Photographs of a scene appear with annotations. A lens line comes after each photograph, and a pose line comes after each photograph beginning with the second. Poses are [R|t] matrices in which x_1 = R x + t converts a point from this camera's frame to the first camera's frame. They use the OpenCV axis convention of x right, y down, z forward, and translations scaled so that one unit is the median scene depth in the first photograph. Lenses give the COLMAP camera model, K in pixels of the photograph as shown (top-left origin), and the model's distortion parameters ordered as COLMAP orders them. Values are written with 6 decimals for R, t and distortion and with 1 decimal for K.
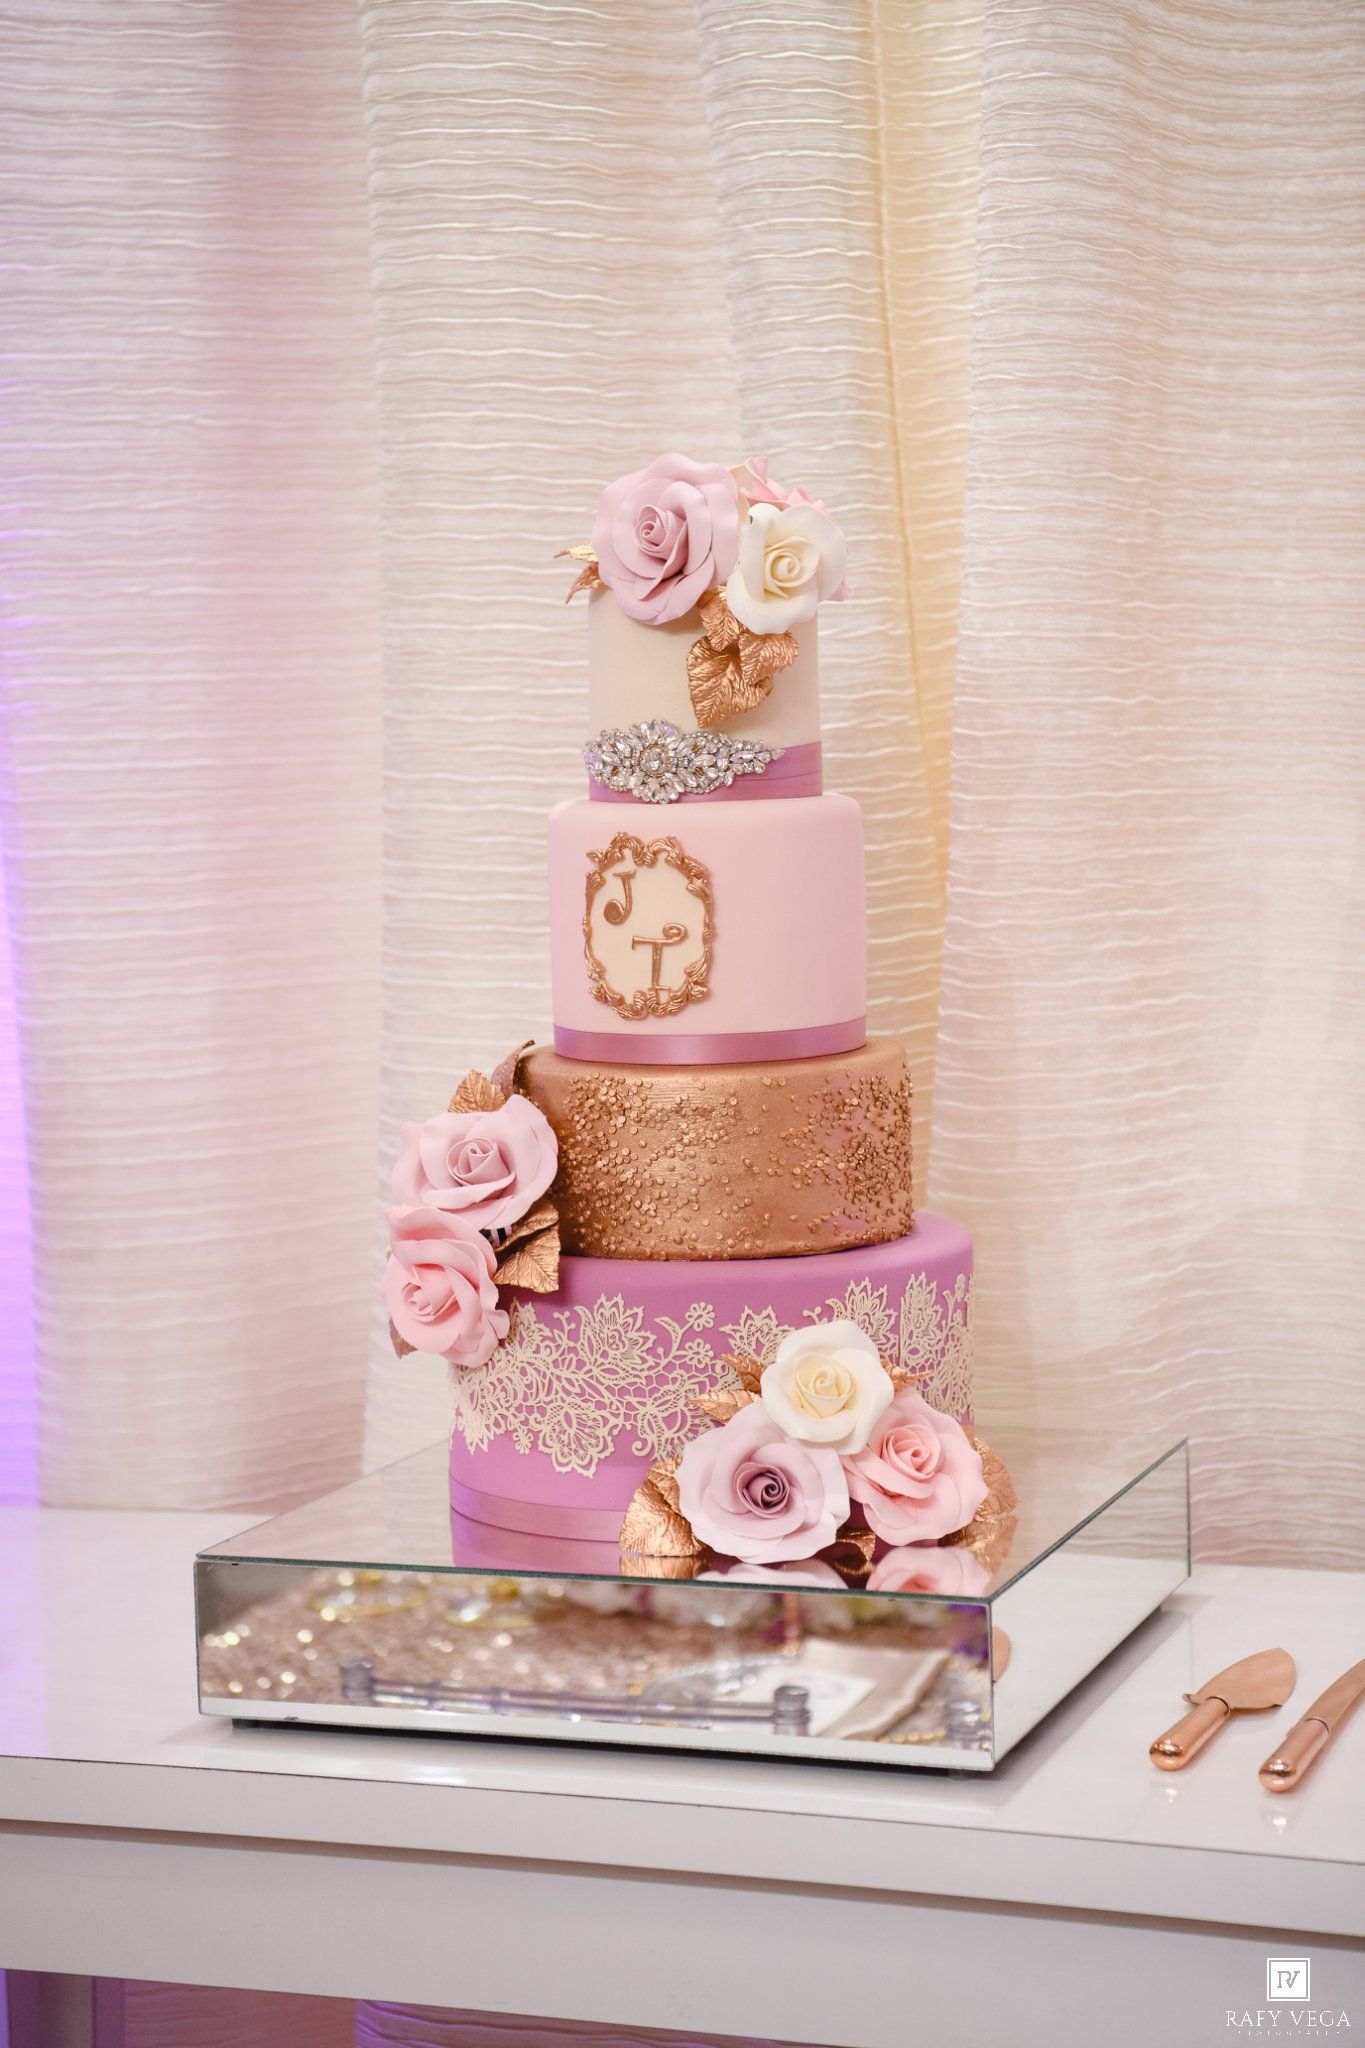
lens RADIAL K [[3864.1, 0, 681.2], [0, 3864.1, 1022.2], [0, 0, 1]] dist [0.212307, 0.000000]
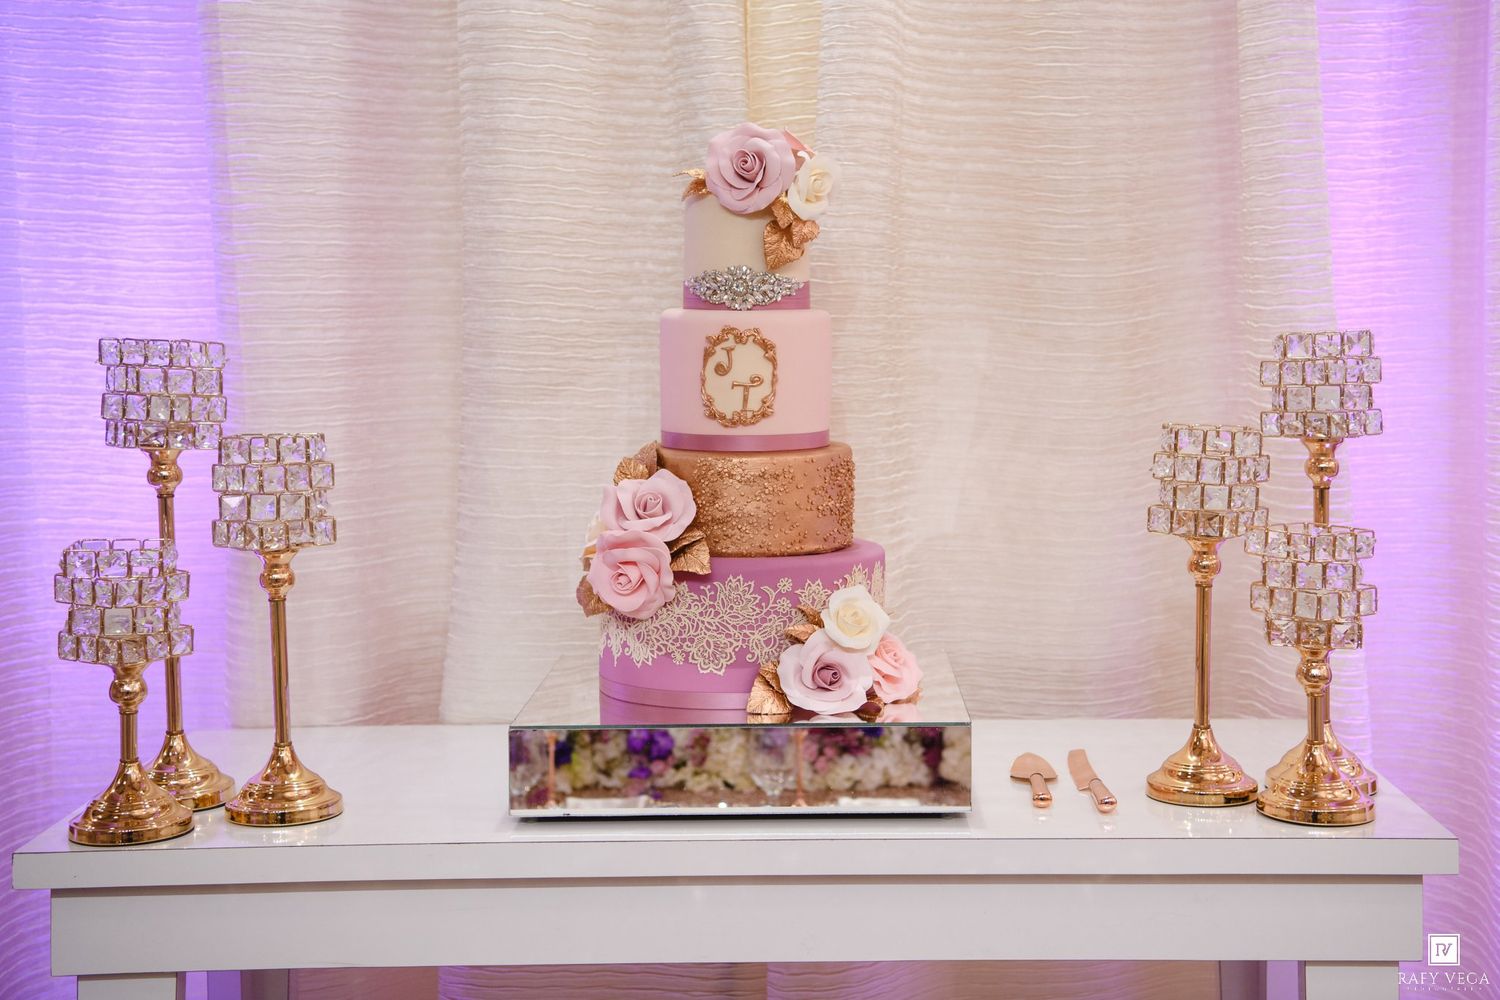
lens RADIAL K [[2246.3, 0, 786.1], [0, 2246.3, 446.4], [0, 0, 1]] dist [0.085137, 0.000000]
pose [[0.934229, -0.001112, 0.356672, -0.320788], [0.009500, 0.999718, -0.021766, 0.027818], [-0.356547, 0.023723, 0.933976, -0.007740]]
